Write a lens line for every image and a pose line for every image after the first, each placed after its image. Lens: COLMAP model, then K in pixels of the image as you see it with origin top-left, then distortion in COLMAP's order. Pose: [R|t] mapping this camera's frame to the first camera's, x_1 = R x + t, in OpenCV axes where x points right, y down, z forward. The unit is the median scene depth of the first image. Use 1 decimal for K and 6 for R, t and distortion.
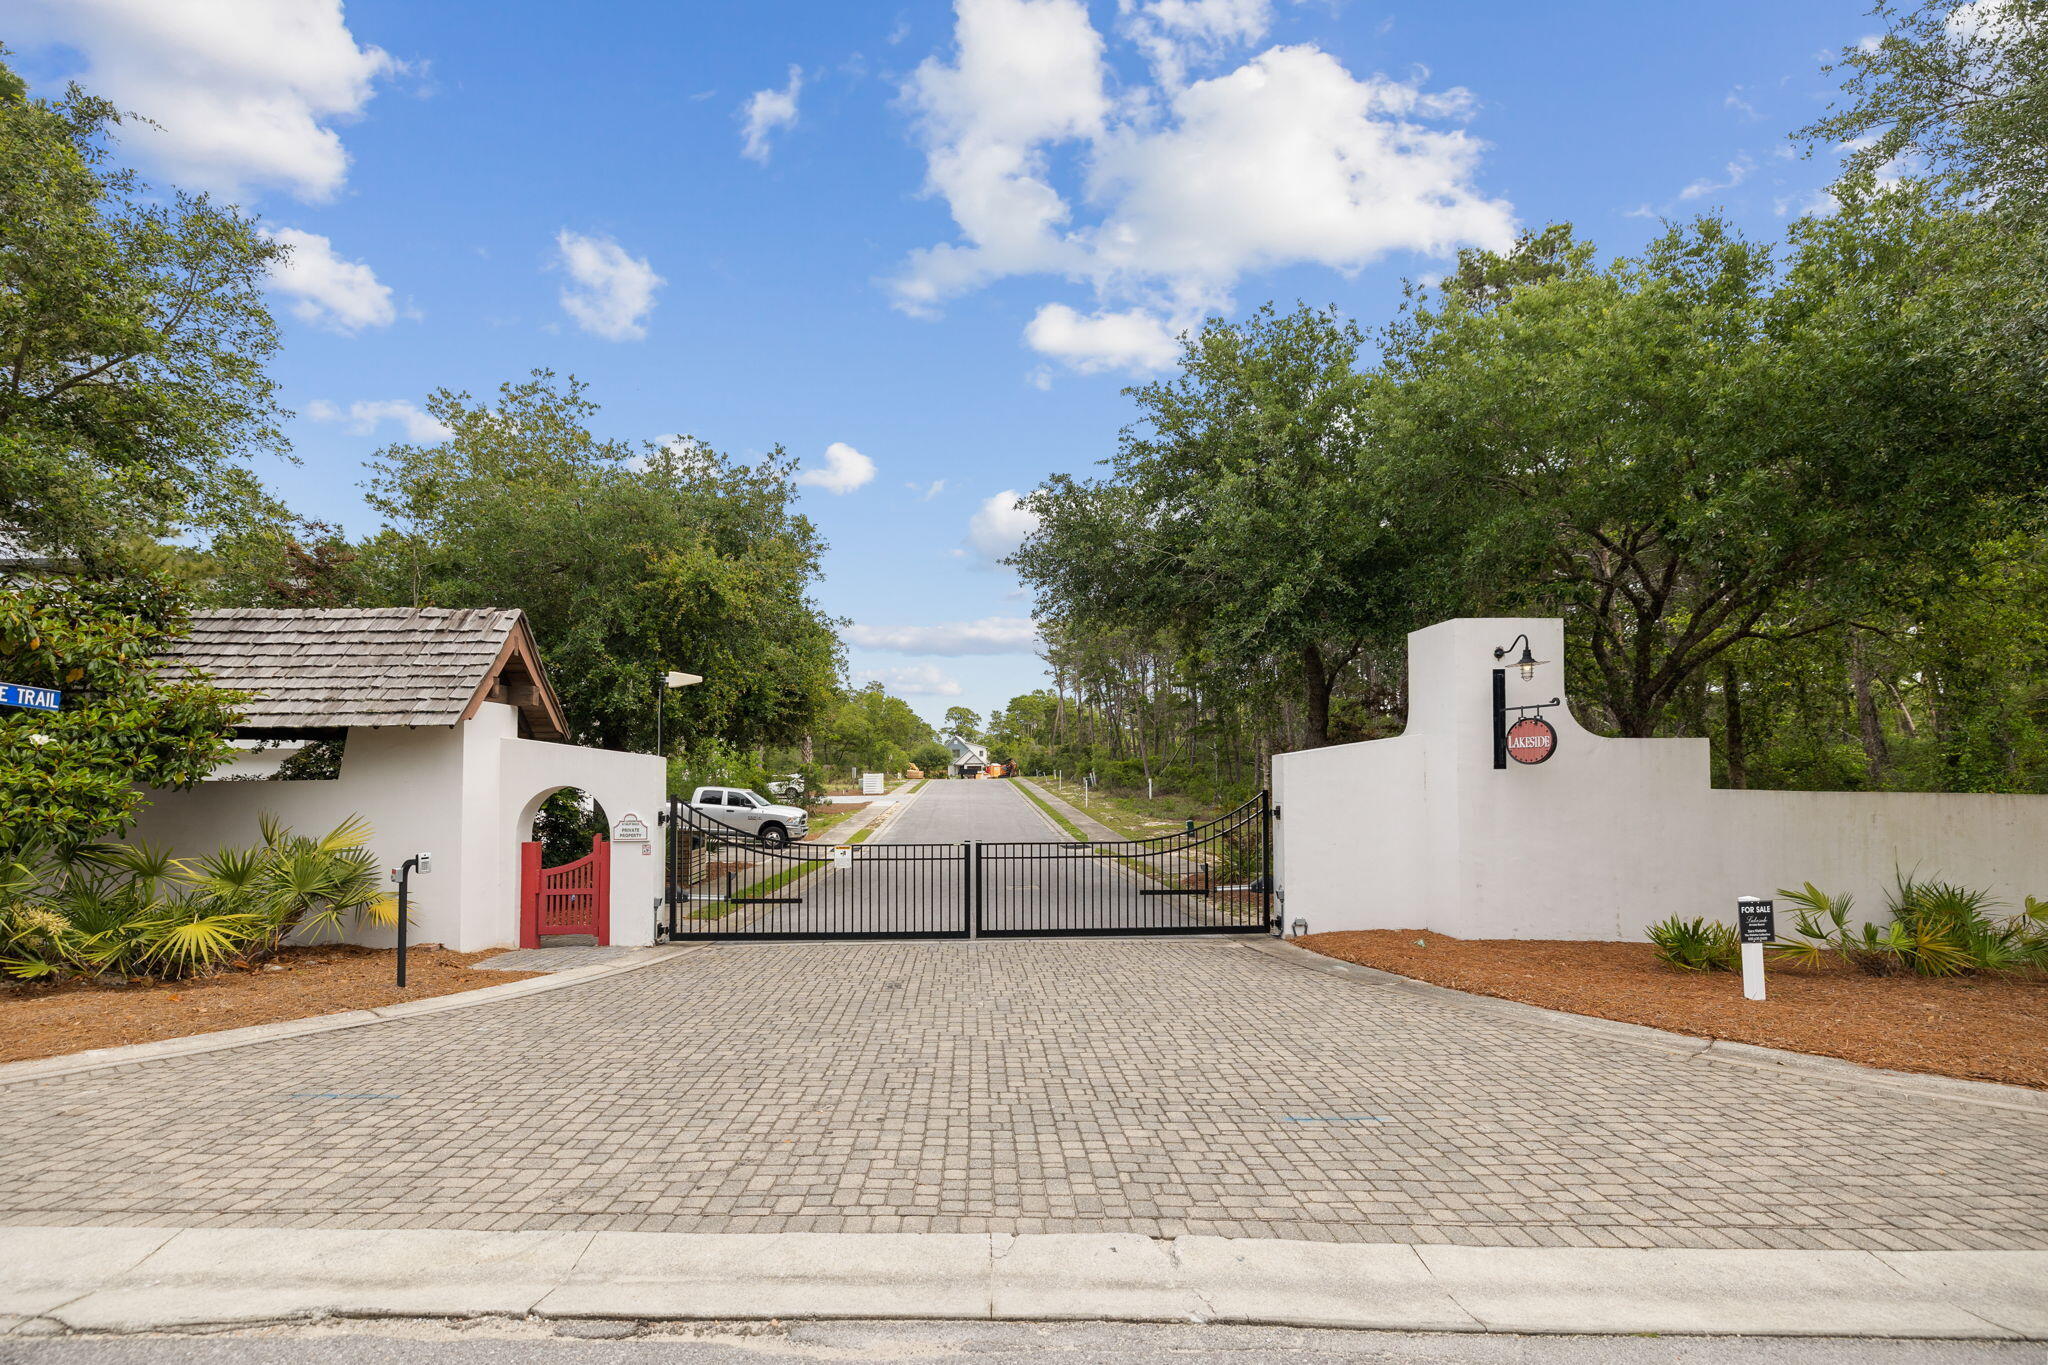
lens RADIAL K [[1130.2, 0, 1024.0], [0, 1130.2, 682.5], [0, 0, 1]] dist [0.001852, 0.000073]
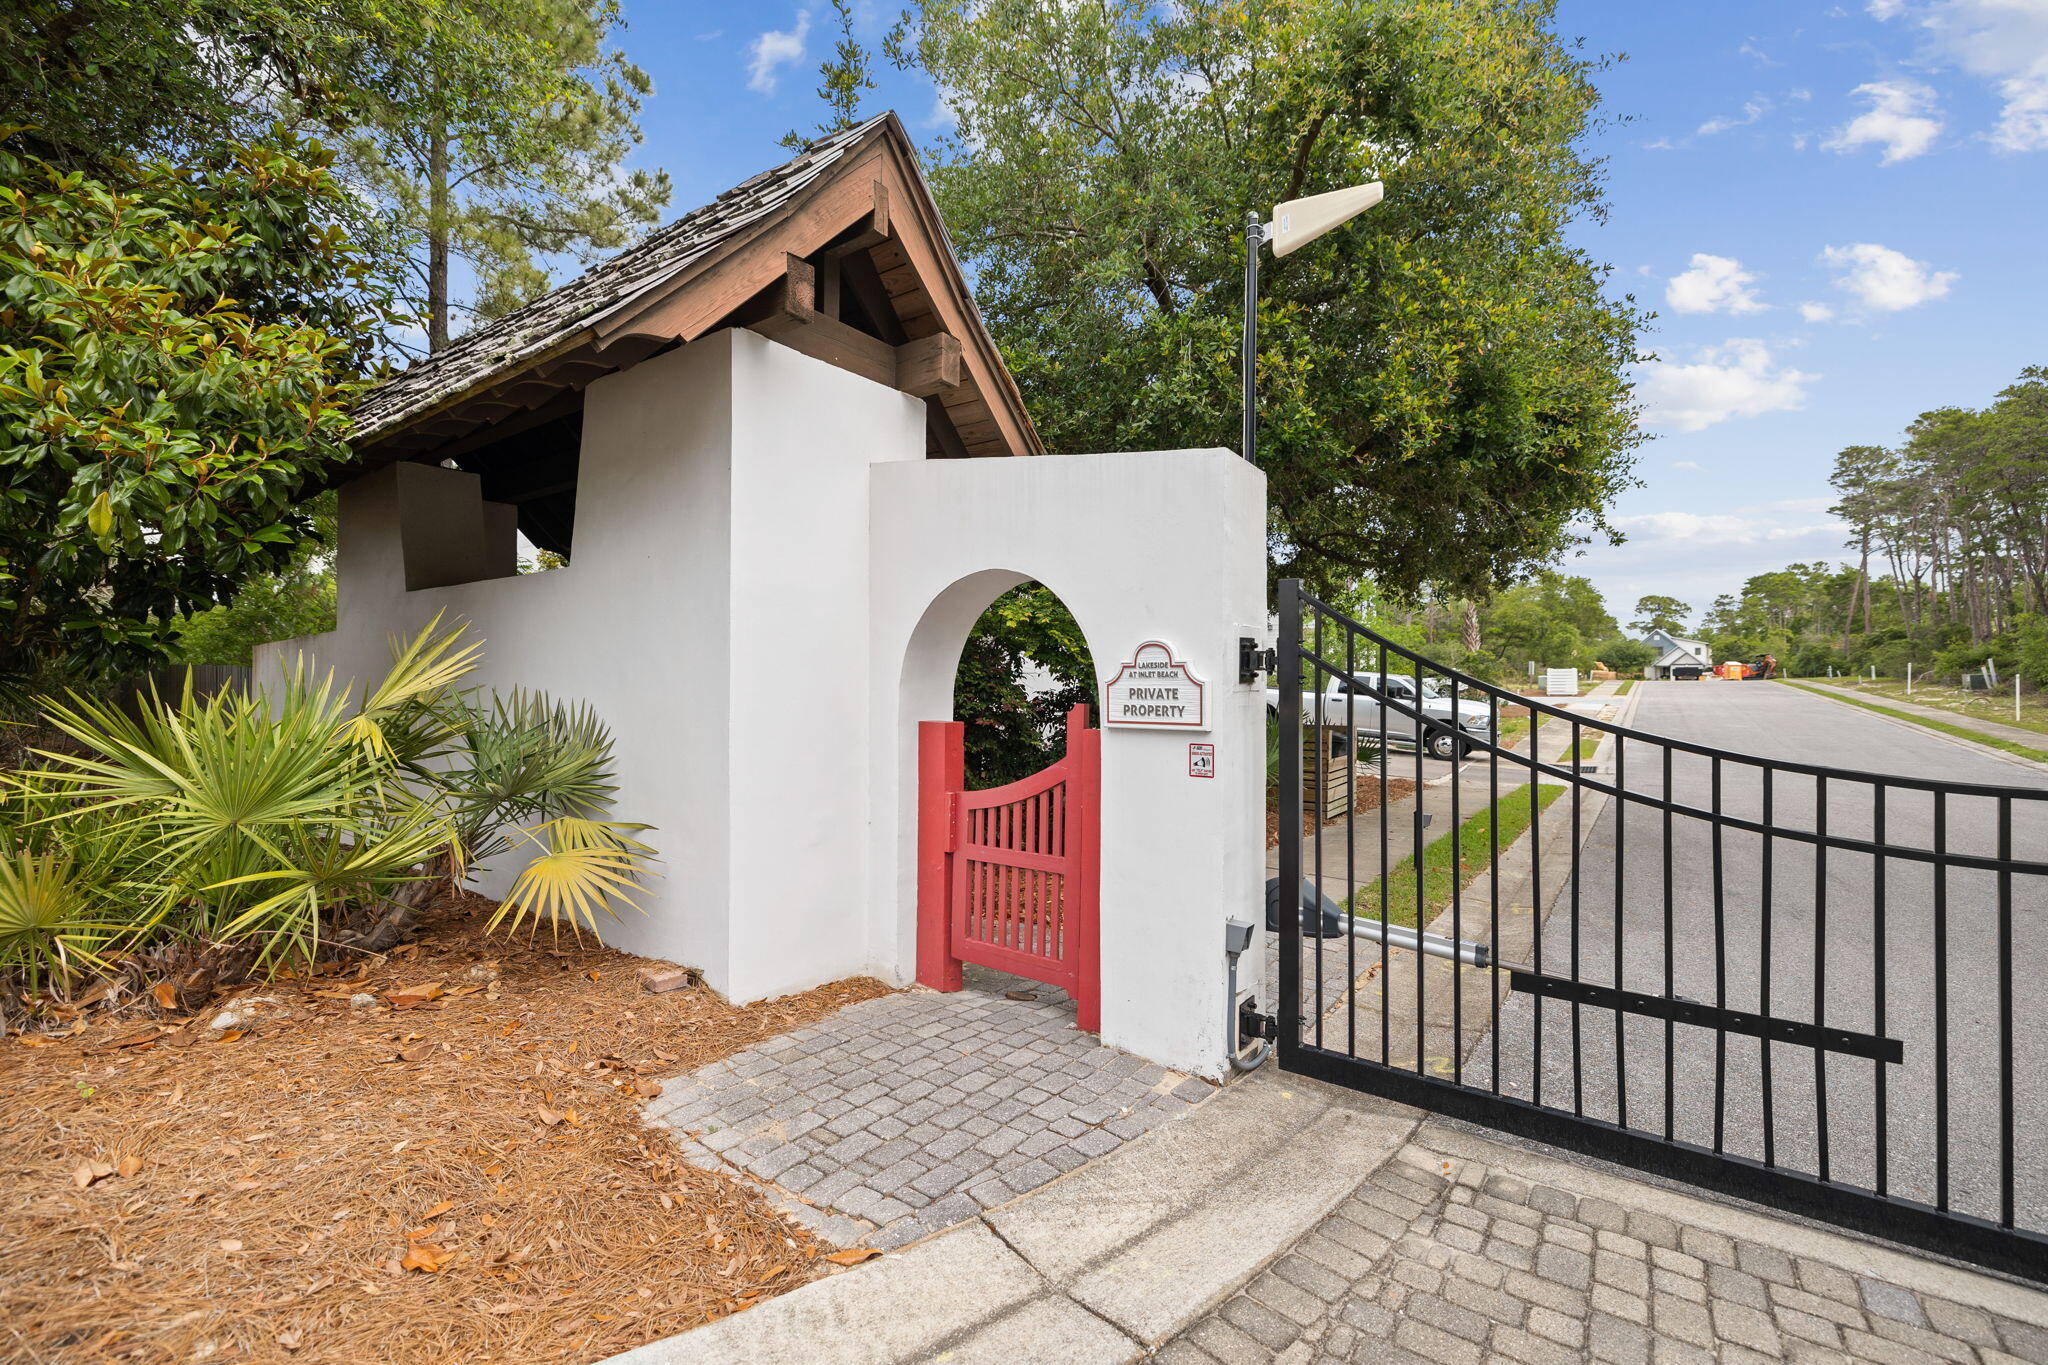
lens RADIAL K [[916.8, 0, 1024.0], [0, 916.8, 682.5], [0, 0, 1]] dist [0.001145, 0.000050]
pose [[0.826675, 0.015745, -0.562460, -0.225403], [0.025863, 0.997489, 0.065935, 0.105099], [0.562085, -0.069054, 0.824191, 0.739558]]
